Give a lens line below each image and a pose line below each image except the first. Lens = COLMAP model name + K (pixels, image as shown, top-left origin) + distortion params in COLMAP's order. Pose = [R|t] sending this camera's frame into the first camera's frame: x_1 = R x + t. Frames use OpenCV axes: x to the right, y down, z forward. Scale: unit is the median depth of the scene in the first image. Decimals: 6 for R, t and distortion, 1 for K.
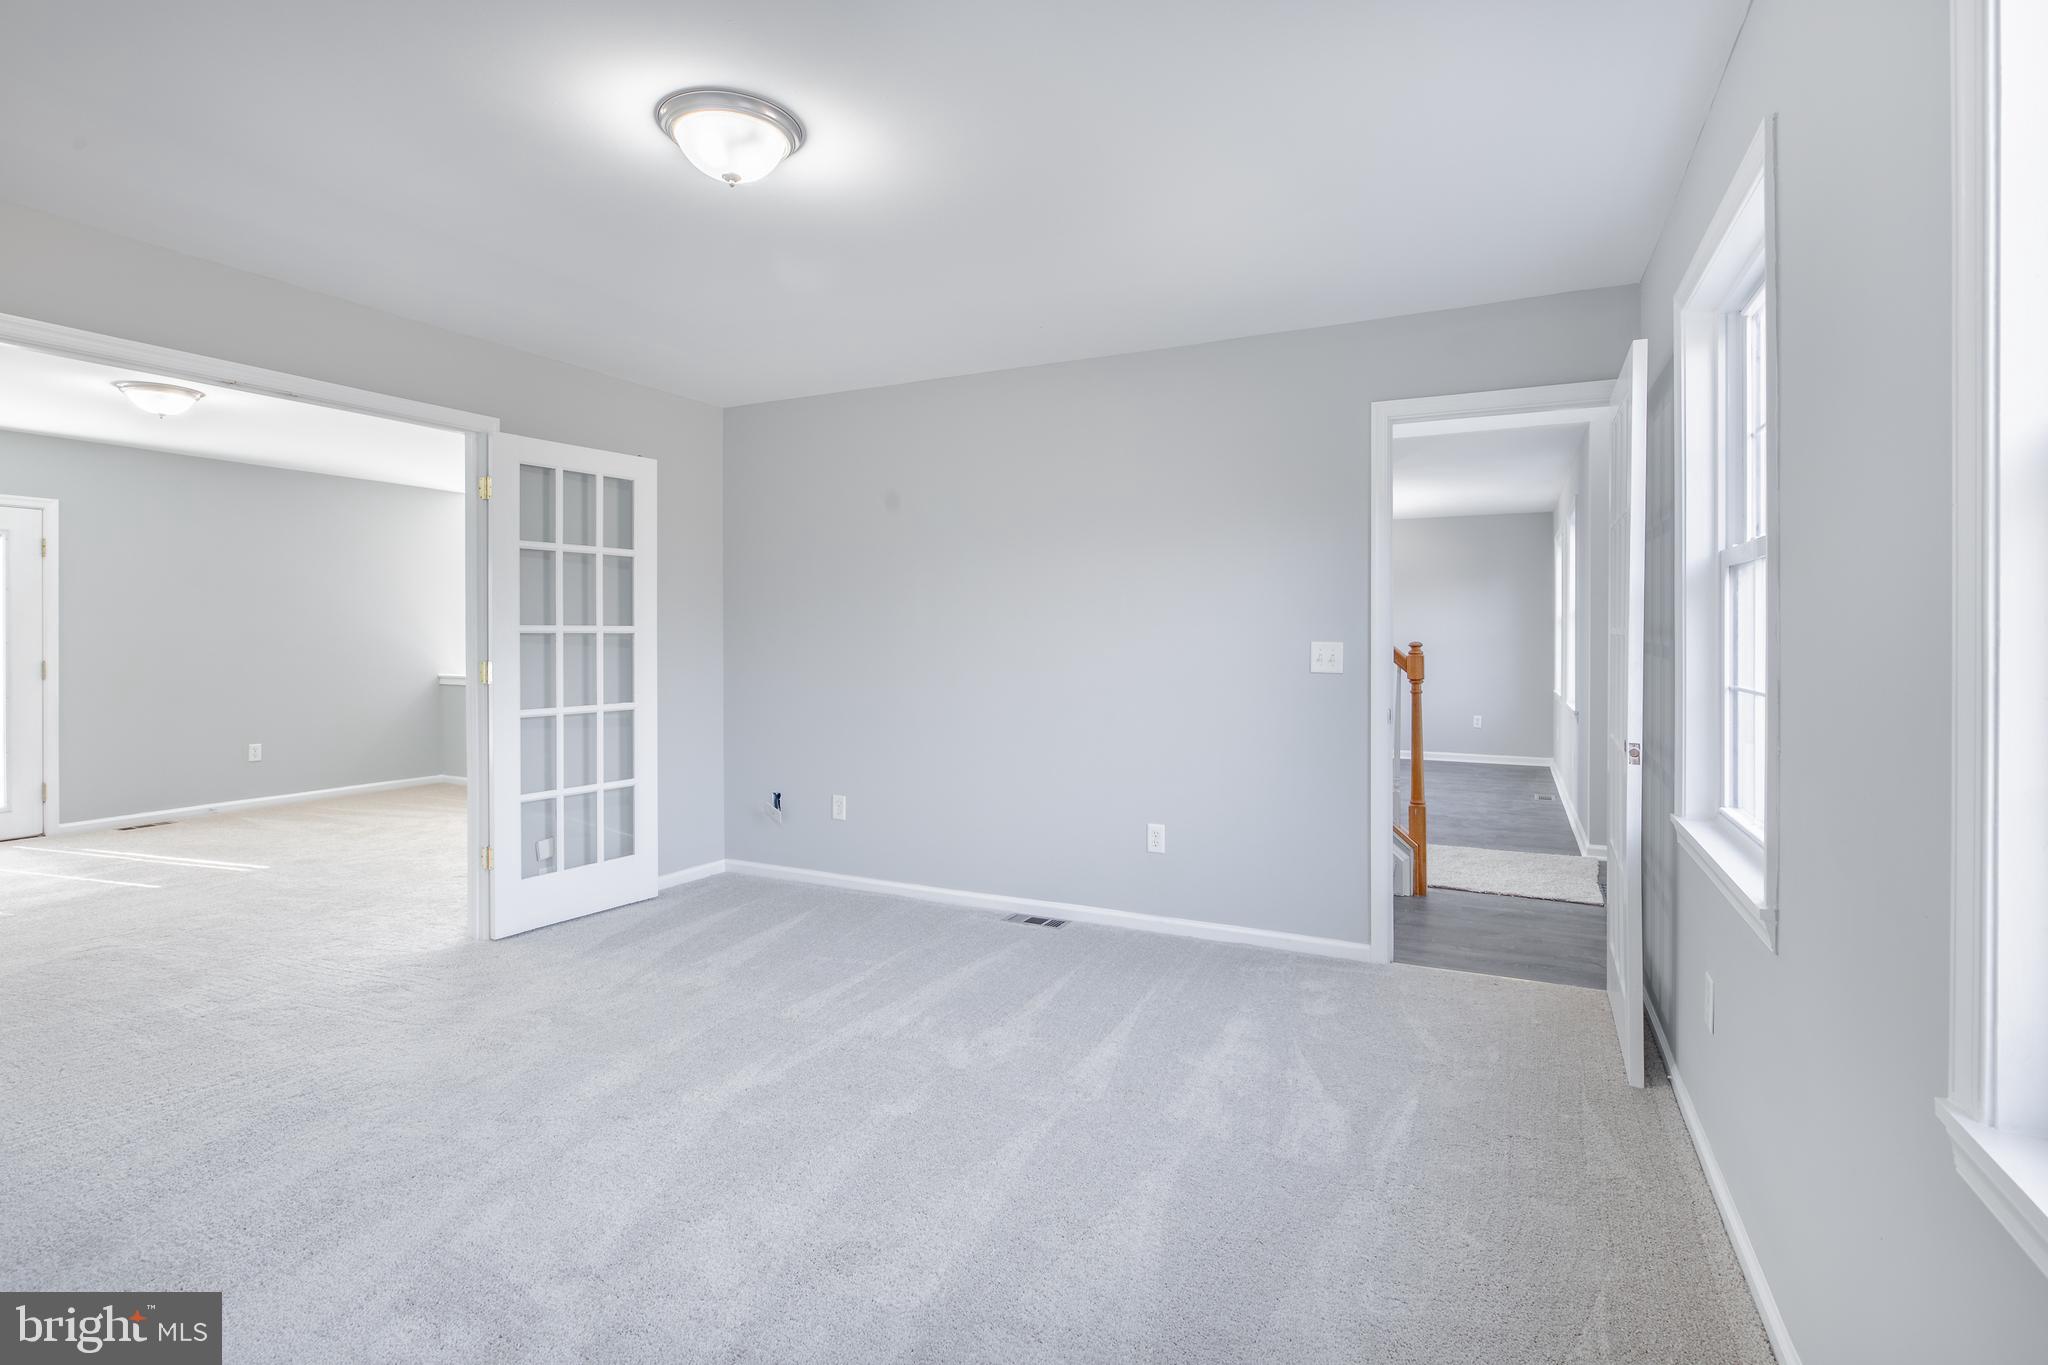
lens RADIAL K [[967.9, 0, 1028.3], [0, 967.9, 607.2], [0, 0, 1]] dist [-0.003507, 0.000037]
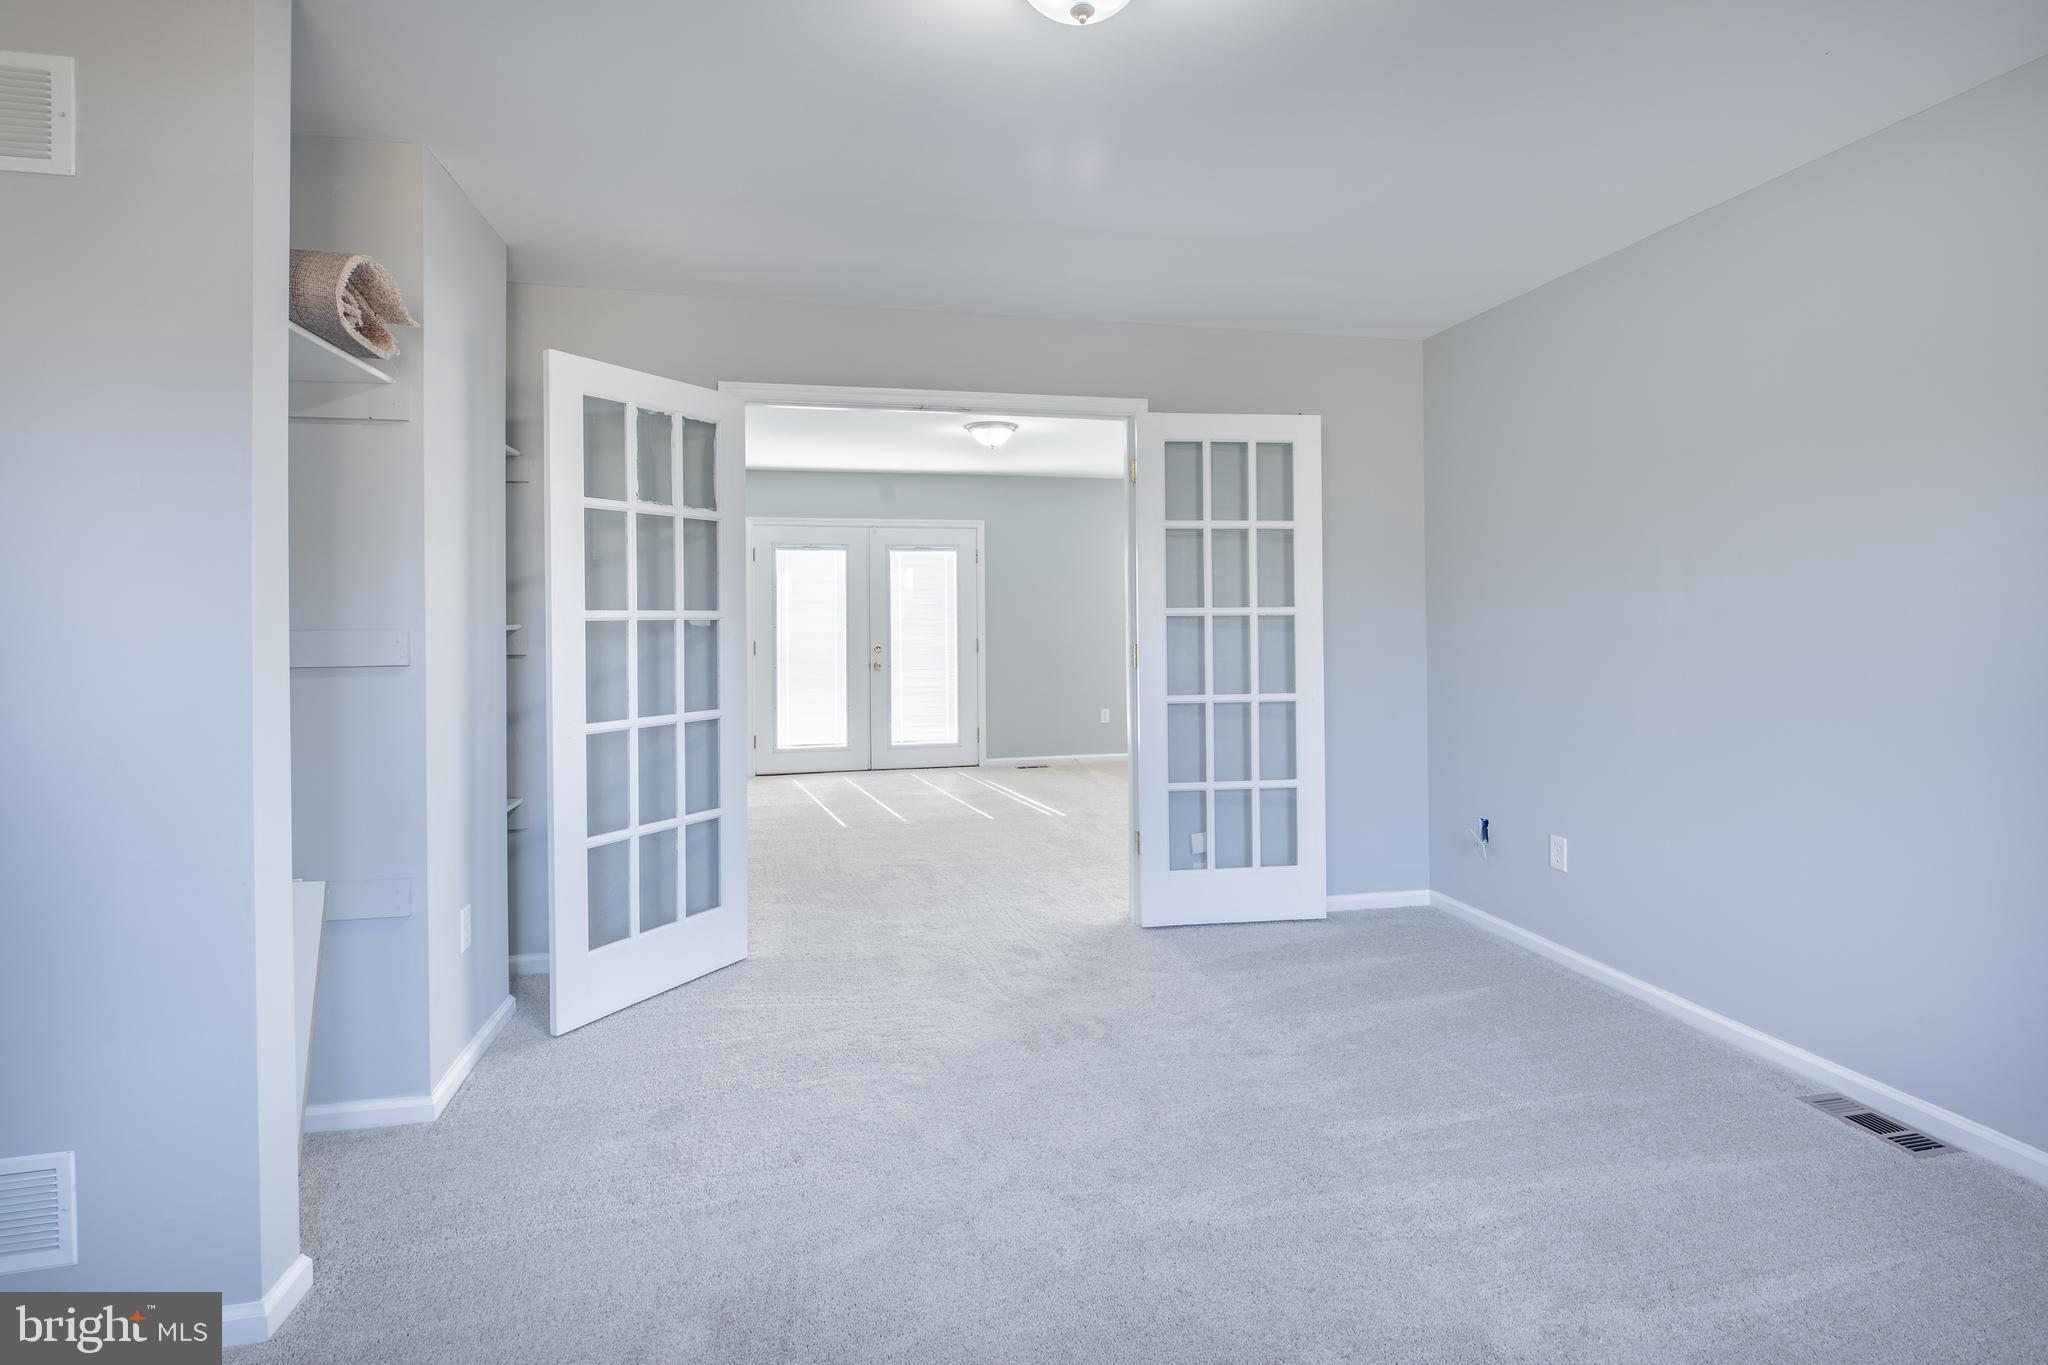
lens RADIAL K [[967.9, 0, 1028.3], [0, 967.9, 607.2], [0, 0, 1]] dist [-0.003507, 0.000037]
pose [[0.628168, -0.014681, -0.777939, 0.136043], [0.029920, 0.999538, 0.005296, 0.008005], [0.777502, -0.026603, 0.628318, 0.271346]]
